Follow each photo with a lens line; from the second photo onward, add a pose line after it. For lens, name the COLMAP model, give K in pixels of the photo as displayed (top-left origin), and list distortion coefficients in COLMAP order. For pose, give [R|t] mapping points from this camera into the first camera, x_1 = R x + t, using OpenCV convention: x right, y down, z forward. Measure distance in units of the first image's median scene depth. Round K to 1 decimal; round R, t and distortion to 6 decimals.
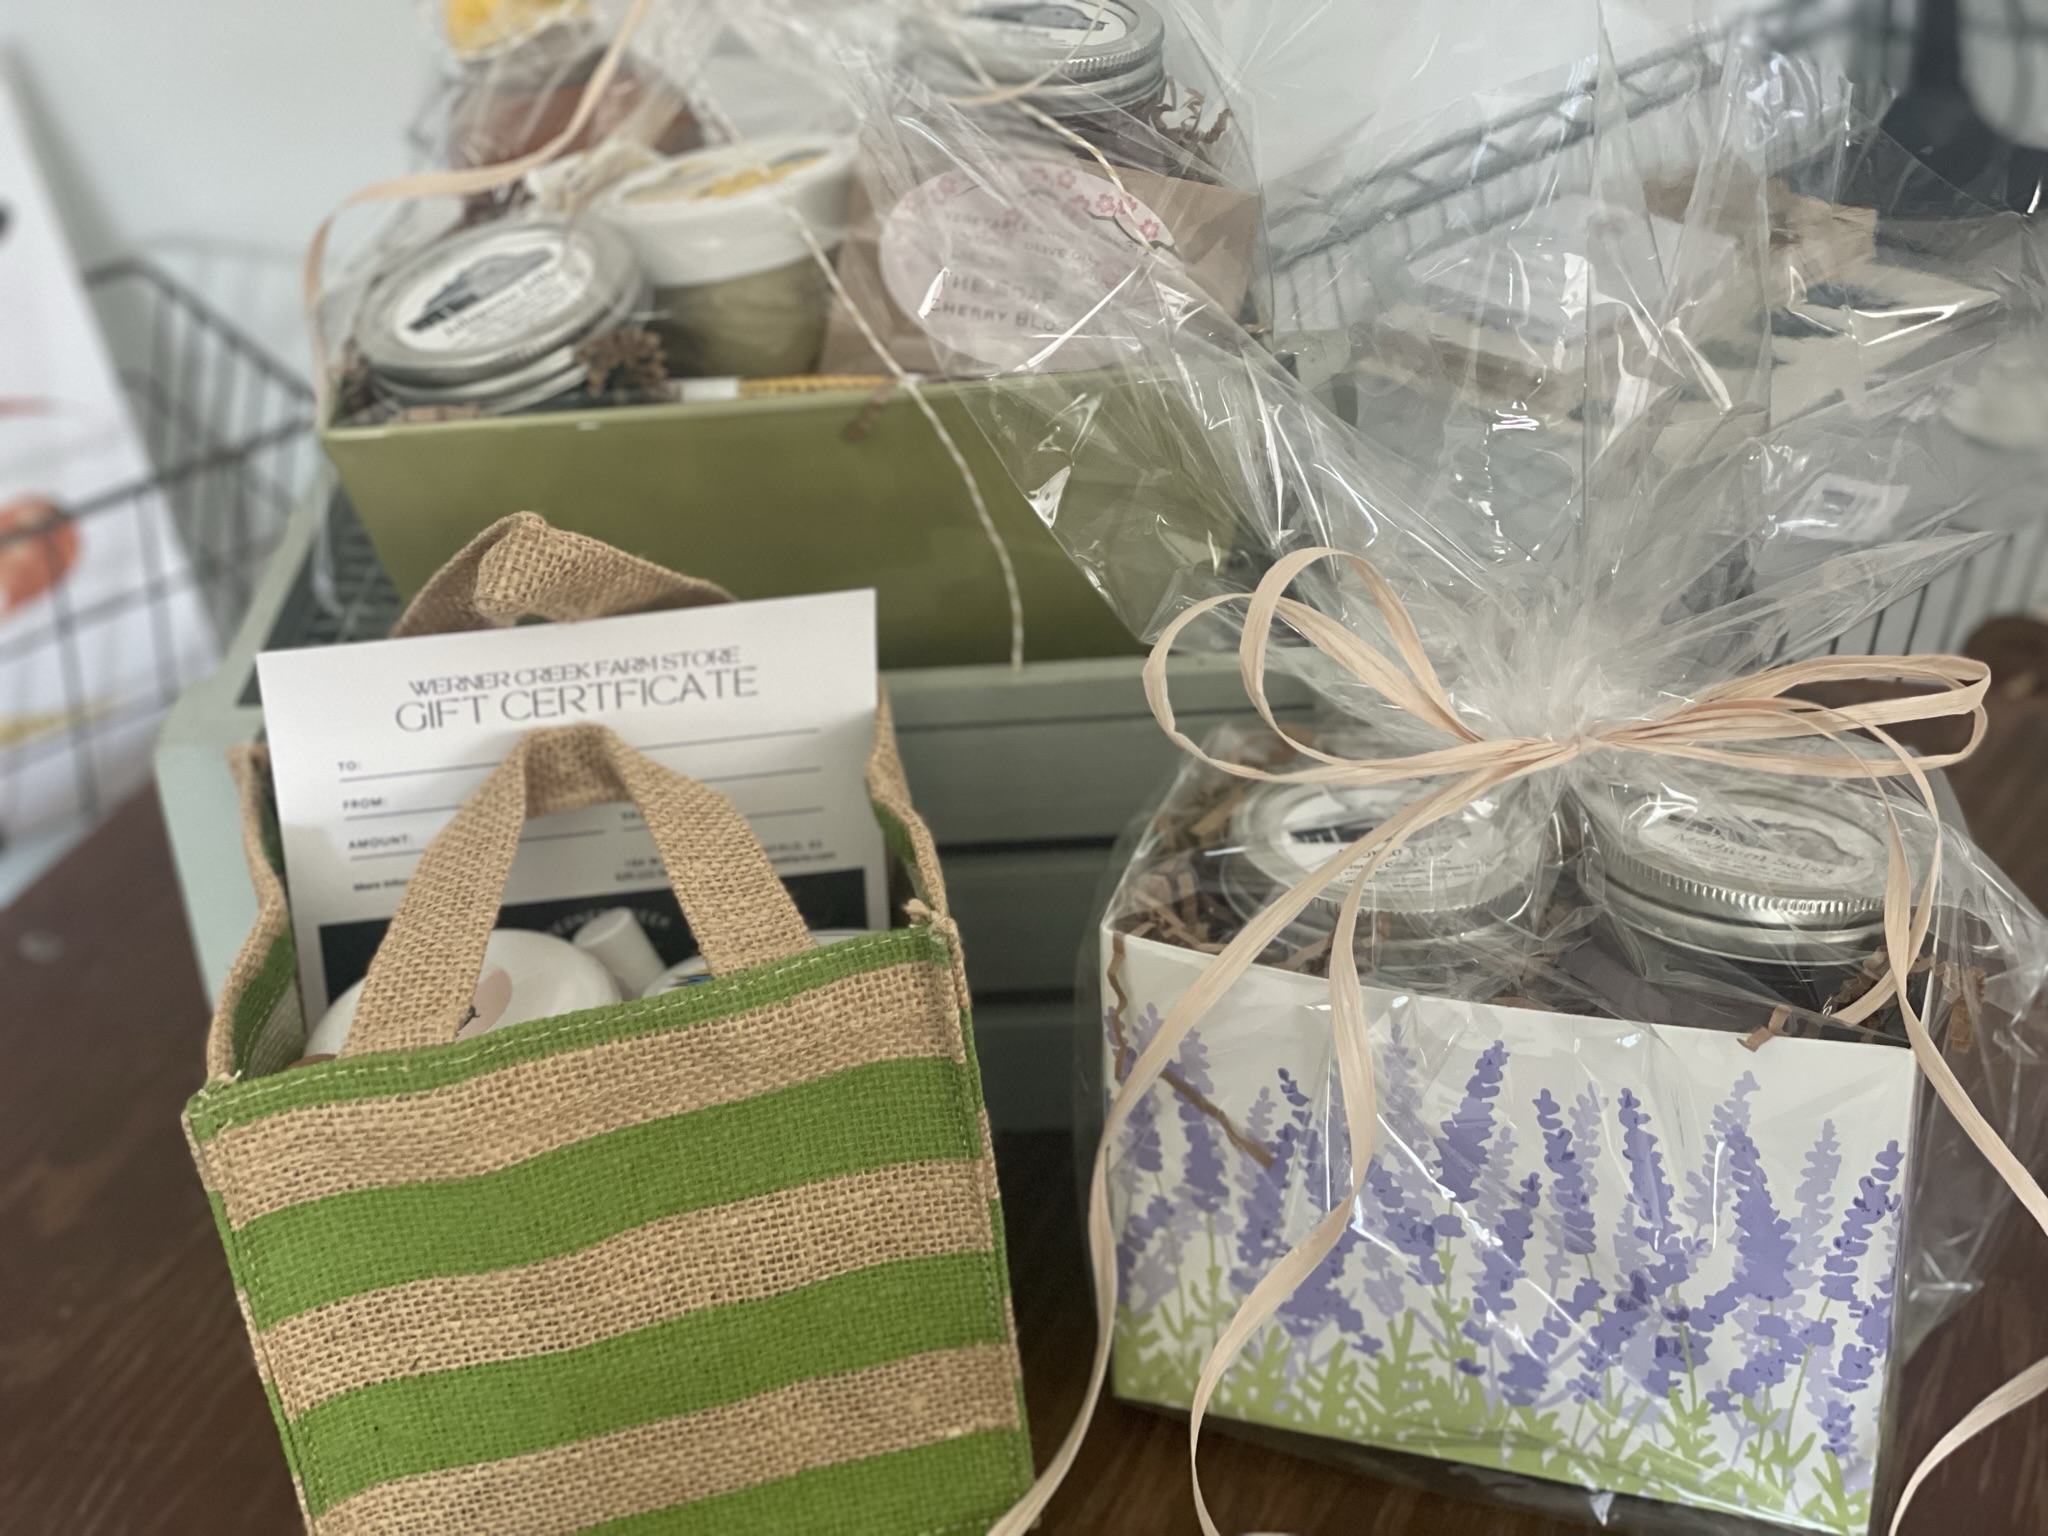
lens RADIAL K [[3091.8, 0, 1022.9], [0, 3091.8, 764.7], [0, 0, 1]] dist [0.110299, 0.000000]
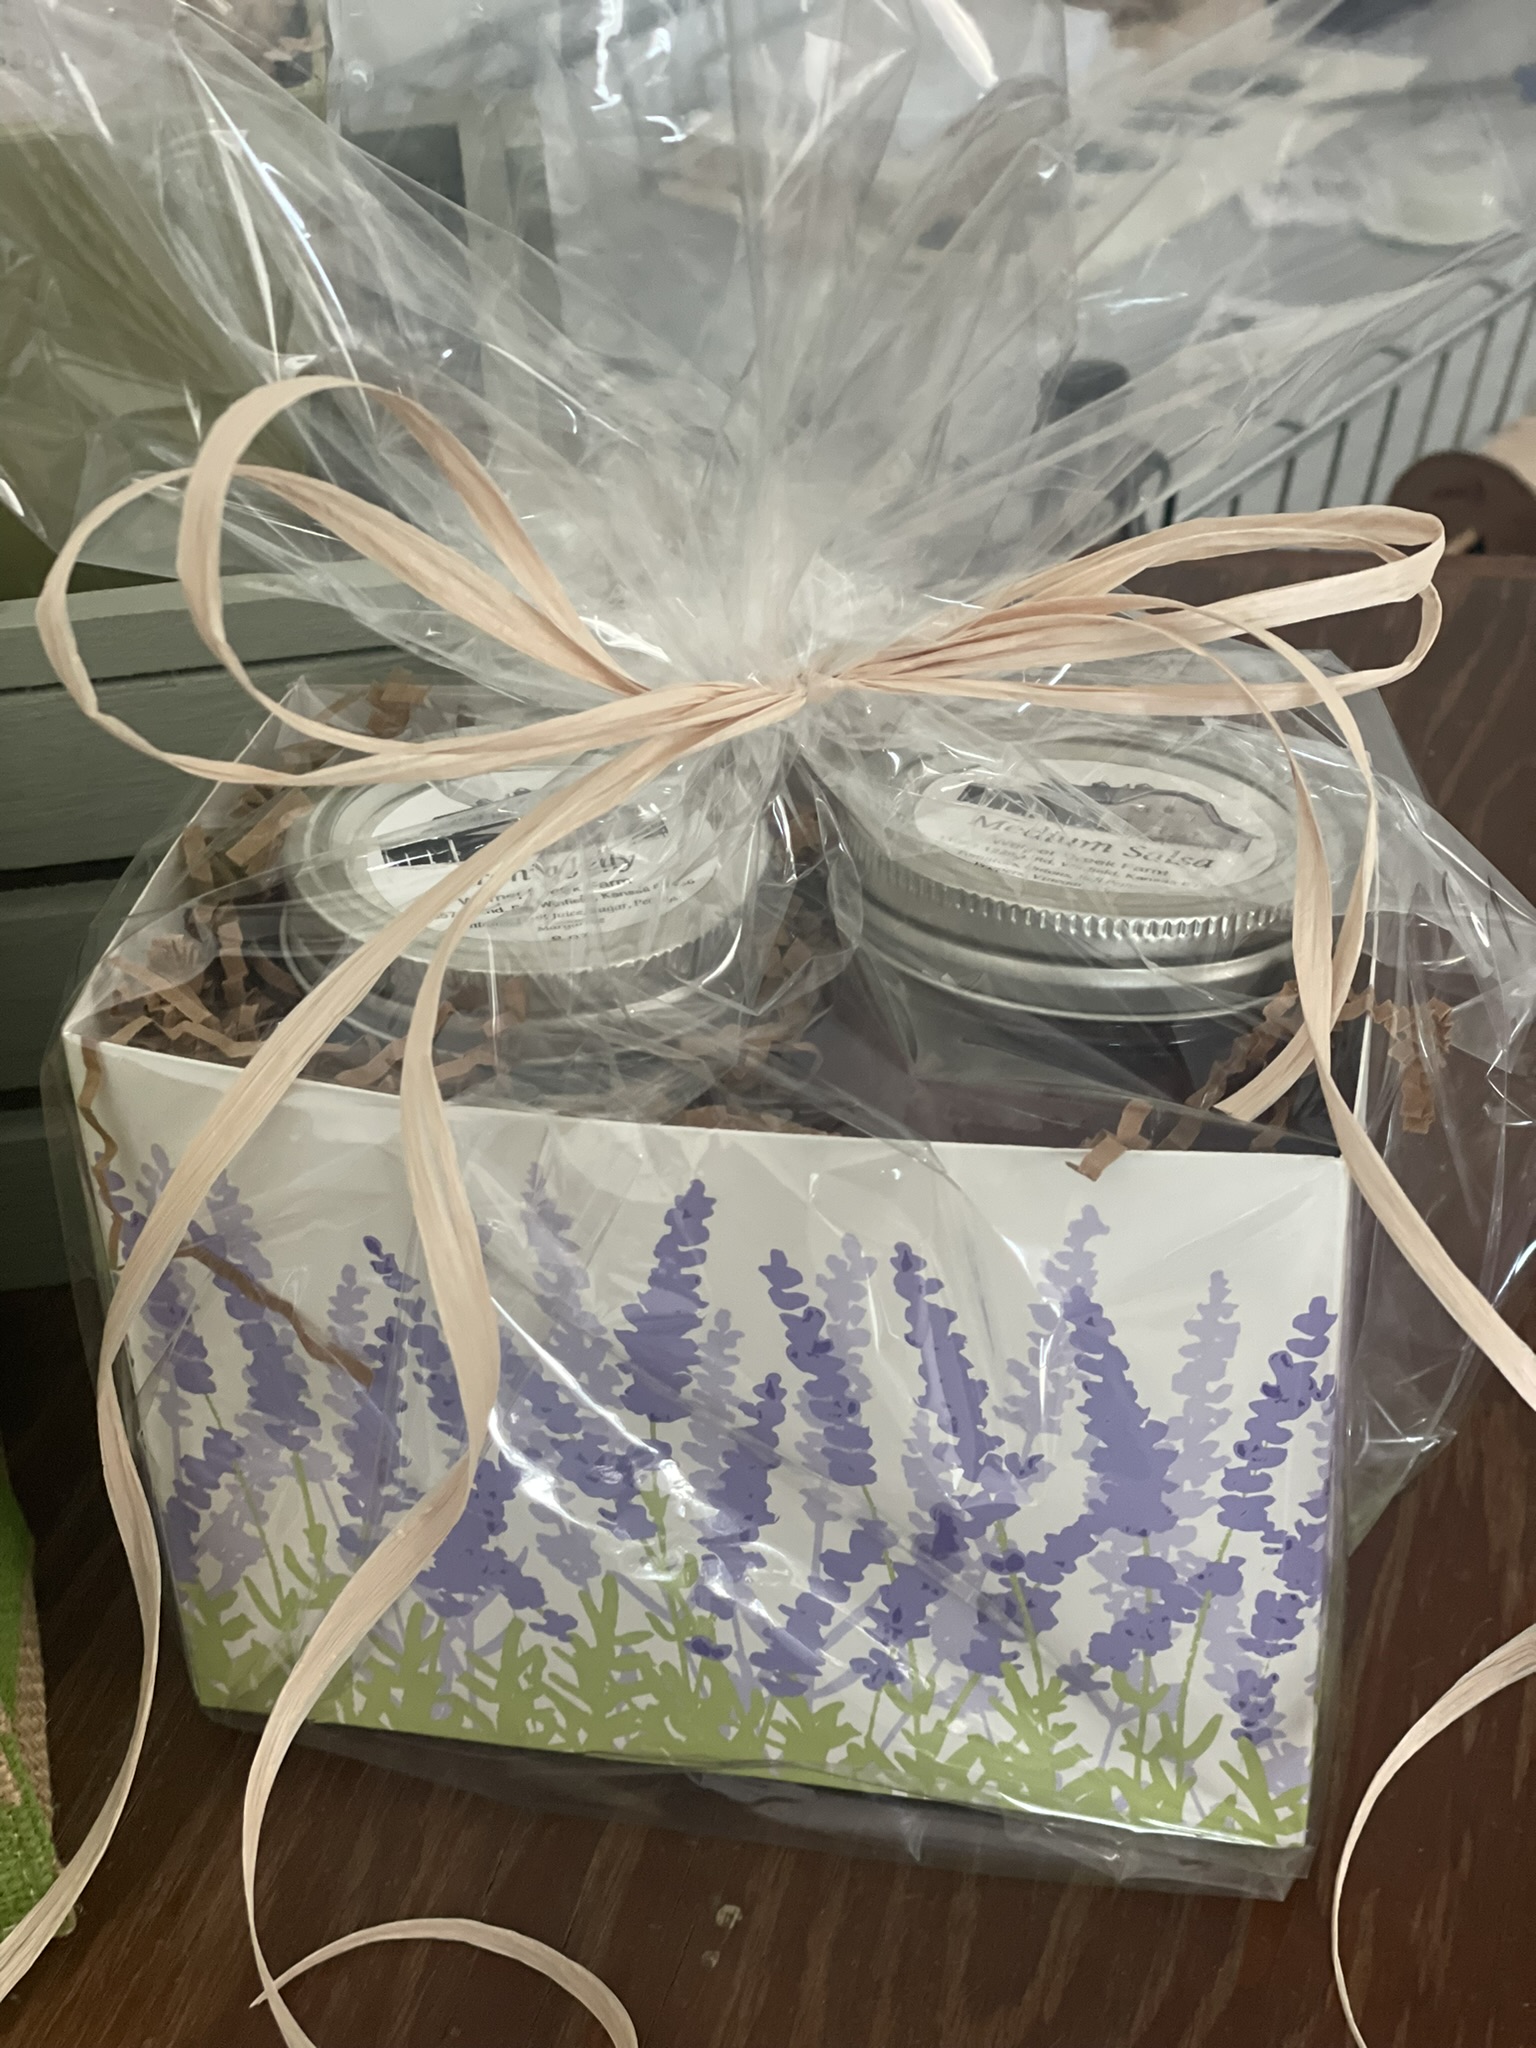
lens RADIAL K [[3091.8, 0, 767.9], [0, 3091.8, 1026.0], [0, 0, 1]] dist [0.110299, 0.000000]
pose [[0.993486, -0.071621, 0.088638, 0.111044], [0.060901, 0.991117, 0.118233, -0.013042], [-0.096318, -0.112065, 0.989022, 0.378452]]
